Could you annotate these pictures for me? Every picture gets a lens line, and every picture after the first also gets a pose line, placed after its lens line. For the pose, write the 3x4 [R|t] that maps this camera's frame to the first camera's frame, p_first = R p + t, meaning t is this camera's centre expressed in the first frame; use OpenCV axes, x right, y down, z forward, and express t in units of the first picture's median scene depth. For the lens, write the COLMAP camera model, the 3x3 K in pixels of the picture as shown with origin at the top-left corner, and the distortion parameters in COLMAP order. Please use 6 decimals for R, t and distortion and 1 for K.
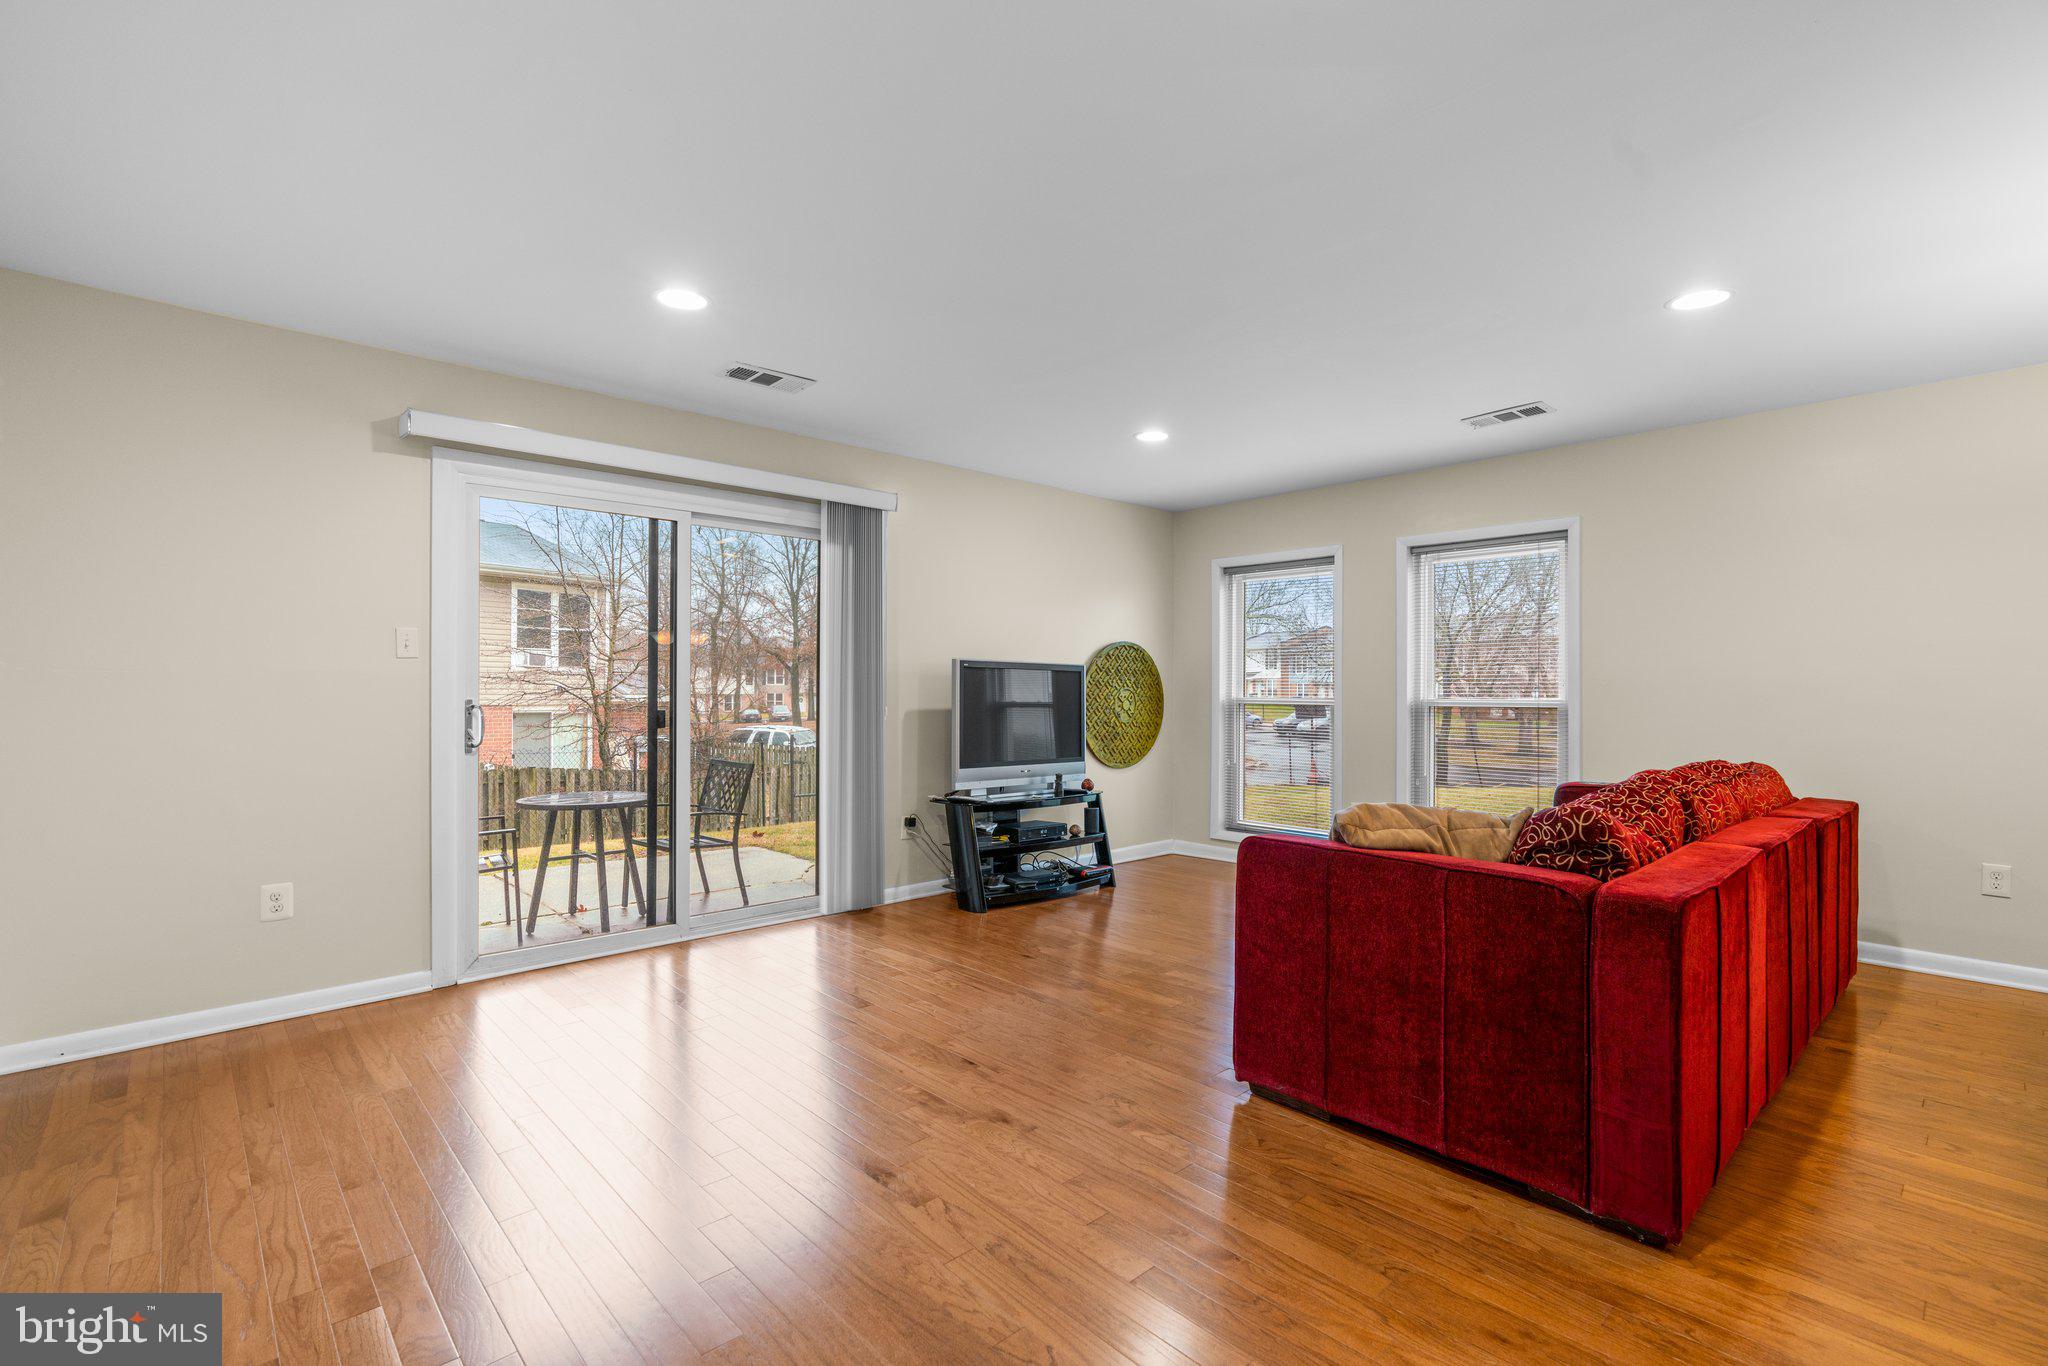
lens RADIAL K [[930.0, 0, 1032.6], [0, 930.0, 693.9], [0, 0, 1]] dist [-0.005864, 0.000020]
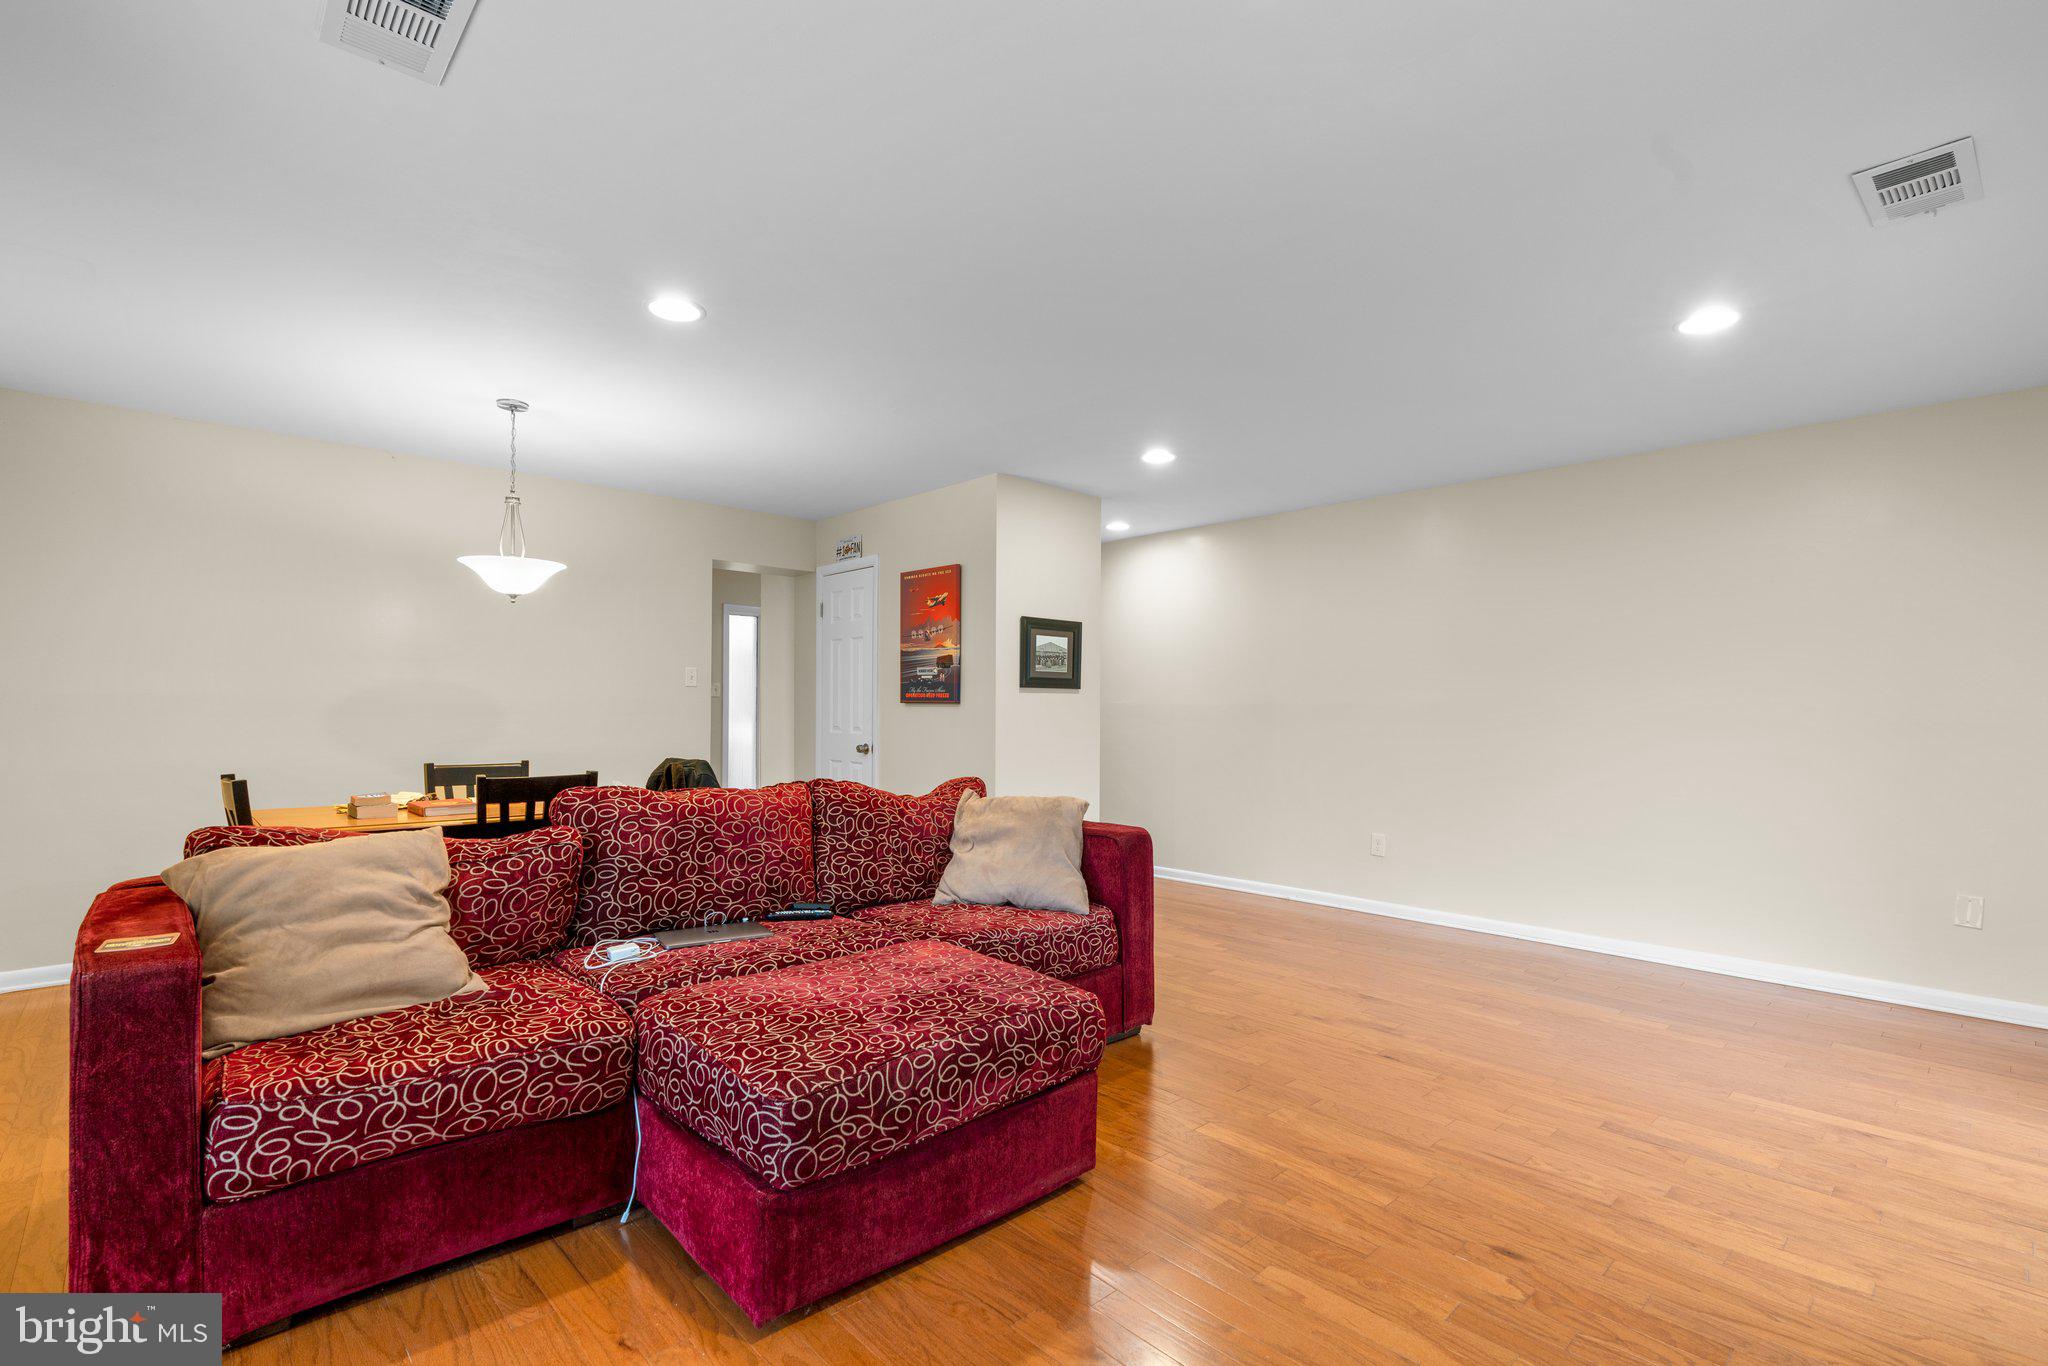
lens RADIAL K [[943.1, 0, 1044.0], [0, 943.1, 708.0], [0, 0, 1]] dist [-0.001407, 0.000143]
pose [[-0.999924, -0.009297, -0.008119, 0.205583], [-0.009293, 0.999957, -0.000555, -0.005206], [0.008123, -0.000480, -0.999967, 1.234189]]
